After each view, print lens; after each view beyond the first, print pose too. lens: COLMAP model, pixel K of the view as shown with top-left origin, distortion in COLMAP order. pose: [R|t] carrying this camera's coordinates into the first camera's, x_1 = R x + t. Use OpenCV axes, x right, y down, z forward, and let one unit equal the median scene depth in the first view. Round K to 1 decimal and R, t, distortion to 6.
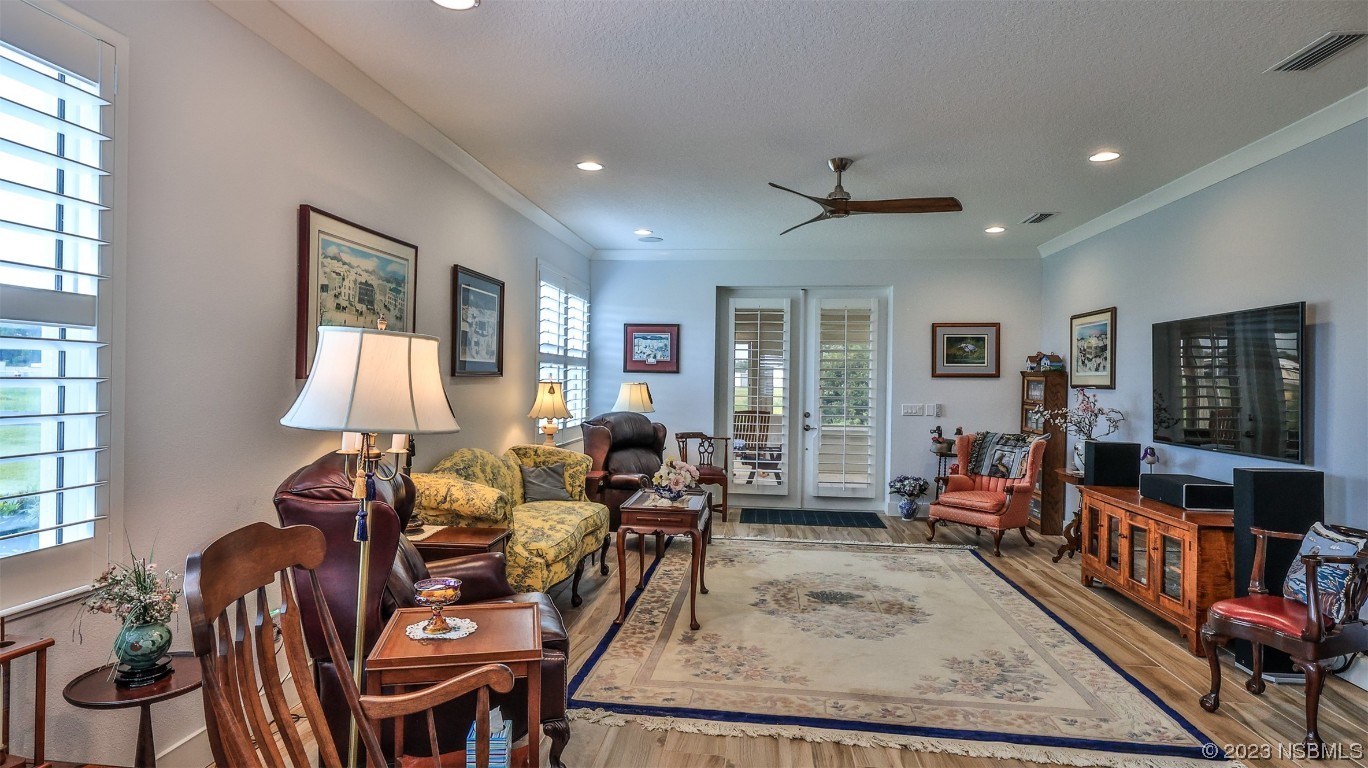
lens RADIAL K [[781.5, 0, 683.2], [0, 781.5, 382.2], [0, 0, 1]] dist [0.000674, -0.000212]
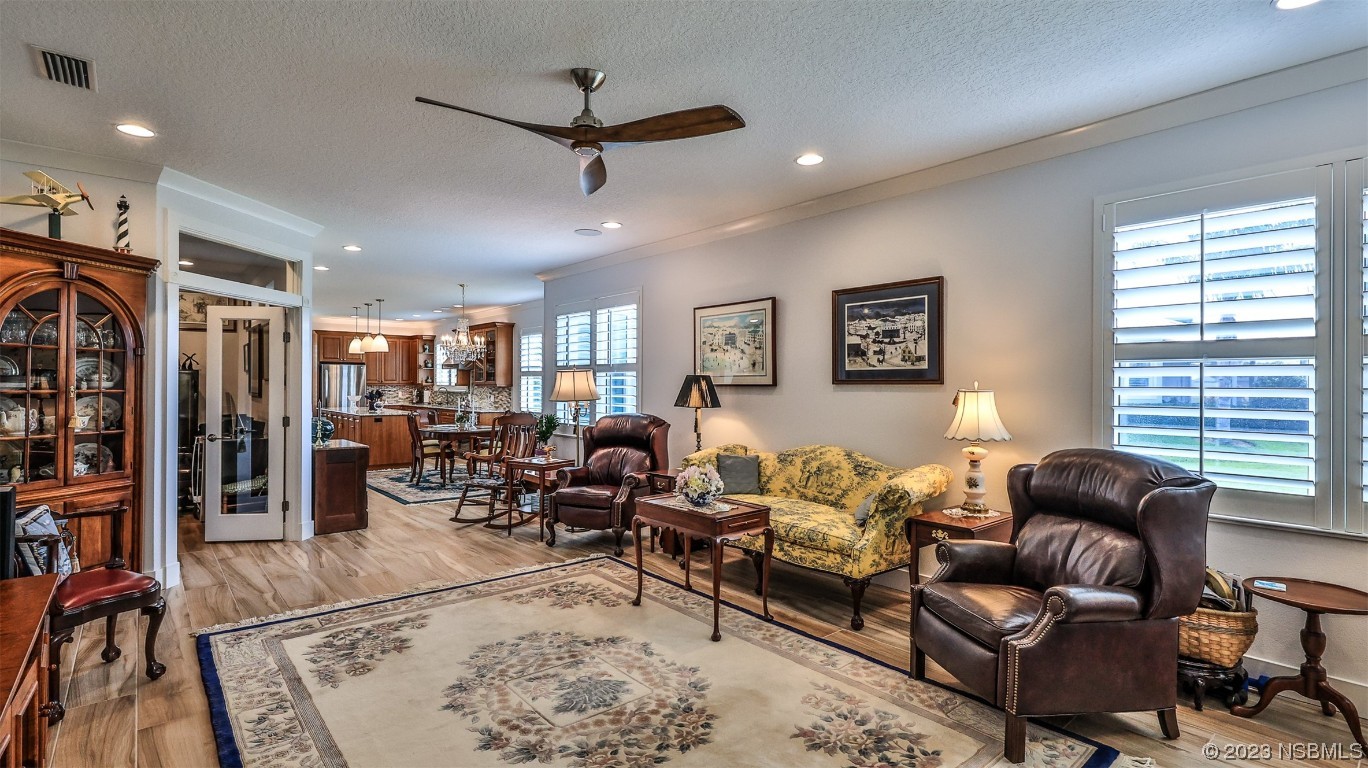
lens RADIAL K [[659.9, 0, 685.4], [0, 659.9, 379.0], [0, 0, 1]] dist [0.002721, 0.000105]
pose [[-0.700522, -0.024027, -0.713226, 0.745102], [-0.017473, 0.999711, -0.016517, 0.006192], [0.713416, 0.000891, -0.700740, 1.963656]]
